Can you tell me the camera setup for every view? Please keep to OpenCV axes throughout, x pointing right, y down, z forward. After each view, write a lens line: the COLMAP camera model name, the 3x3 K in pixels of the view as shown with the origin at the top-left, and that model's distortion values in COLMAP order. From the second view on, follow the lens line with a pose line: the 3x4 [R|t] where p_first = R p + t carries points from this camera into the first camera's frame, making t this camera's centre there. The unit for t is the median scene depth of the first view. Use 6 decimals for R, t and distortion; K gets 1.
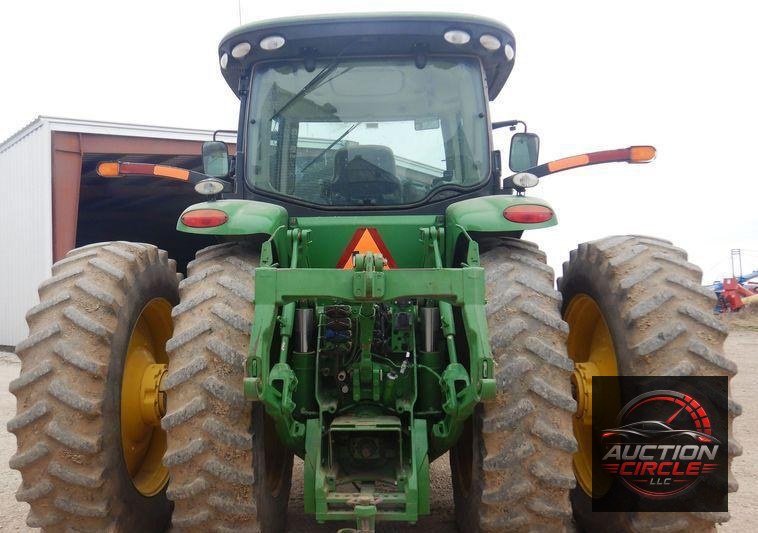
lens RADIAL K [[577.2, 0, 384.0], [0, 577.2, 268.5], [0, 0, 1]] dist [0.003761, 0.001762]
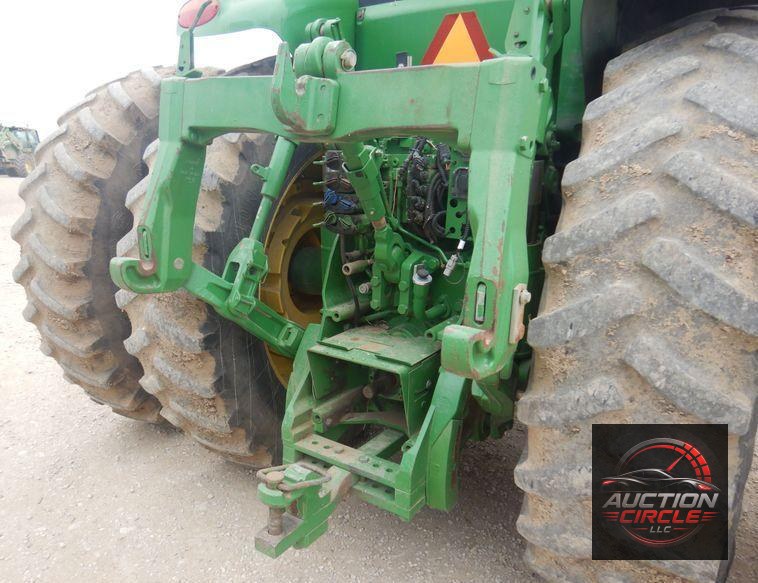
lens RADIAL K [[588.1, 0, 359.9], [0, 588.1, 303.1], [0, 0, 1]] dist [0.025847, -0.005978]
pose [[0.846325, 0.157876, -0.508733, 0.290623], [0.000496, 0.954834, 0.297141, 0.037532], [0.532666, -0.251730, 0.808021, 0.528946]]
